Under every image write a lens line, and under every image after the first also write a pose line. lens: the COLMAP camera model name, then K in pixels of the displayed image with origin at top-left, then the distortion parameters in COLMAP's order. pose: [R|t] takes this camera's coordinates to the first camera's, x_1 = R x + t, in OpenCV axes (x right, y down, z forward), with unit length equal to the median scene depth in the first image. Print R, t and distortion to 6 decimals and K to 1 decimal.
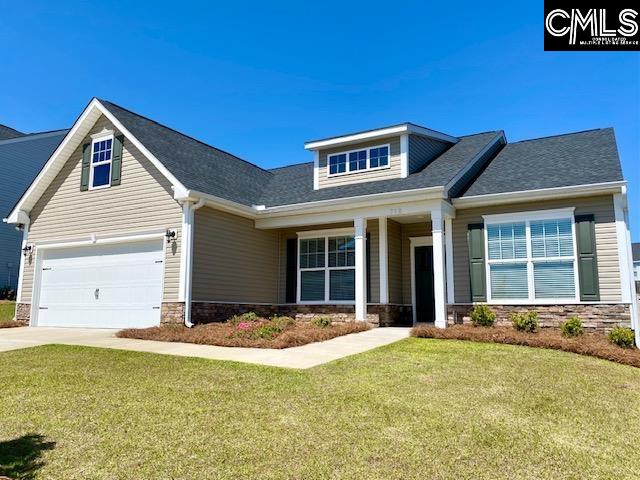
lens RADIAL K [[485.3, 0, 319.3], [0, 485.3, 242.6], [0, 0, 1]] dist [-0.003452, -0.005099]
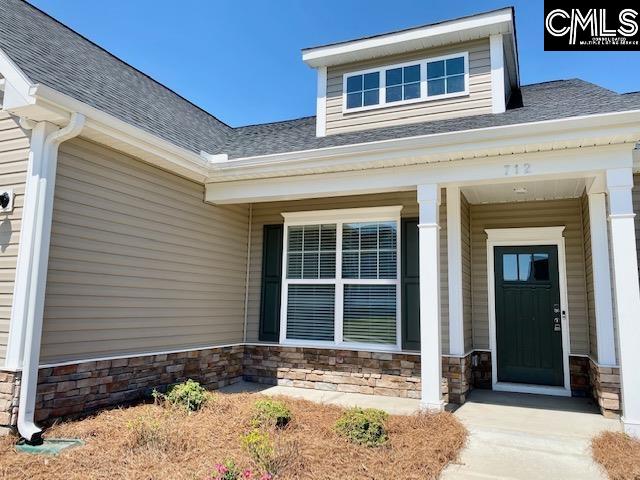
lens RADIAL K [[485.3, 0, 321.9], [0, 485.3, 235.4], [0, 0, 1]] dist [-0.003452, -0.005099]
pose [[0.993487, 0.031093, 0.109625, -0.064758], [-0.031232, 0.999512, -0.000450, 0.003468], [-0.109586, -0.002977, 0.993973, 0.474438]]
